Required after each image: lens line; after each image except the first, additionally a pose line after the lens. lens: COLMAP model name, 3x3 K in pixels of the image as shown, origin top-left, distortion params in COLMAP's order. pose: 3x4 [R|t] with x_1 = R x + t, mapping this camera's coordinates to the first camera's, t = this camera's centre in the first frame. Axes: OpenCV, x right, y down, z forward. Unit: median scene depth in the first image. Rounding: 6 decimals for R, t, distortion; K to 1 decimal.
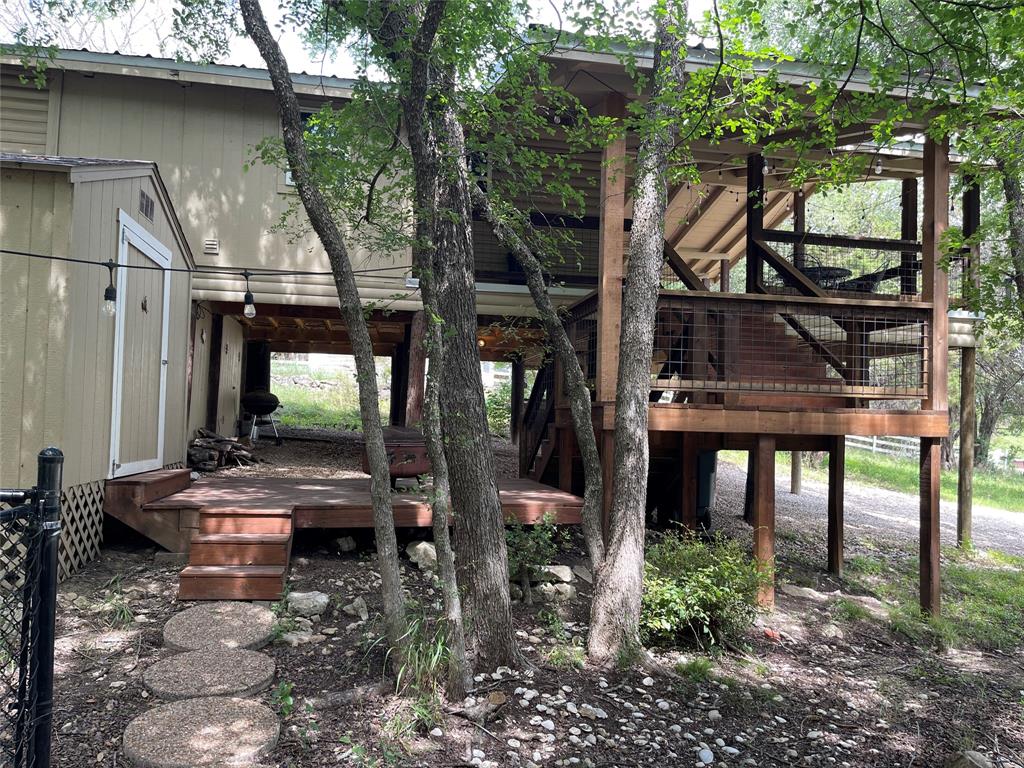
lens RADIAL K [[778.4, 0, 509.8], [0, 778.4, 389.3], [0, 0, 1]] dist [0.069862, -0.089767]
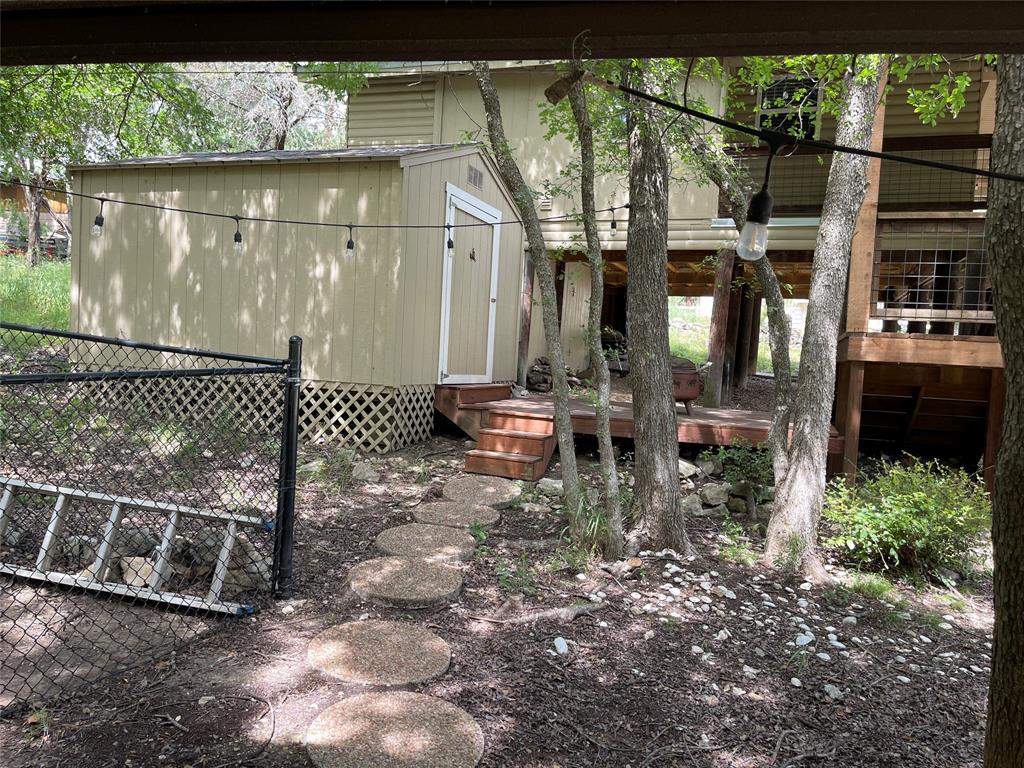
lens RADIAL K [[778.4, 0, 509.8], [0, 778.4, 389.3], [0, 0, 1]] dist [0.069862, -0.089767]
pose [[0.857114, 0.046979, -0.512981, 0.373943], [-0.013506, 0.997540, 0.068788, 0.035187], [0.514950, -0.052031, 0.855640, -0.118464]]
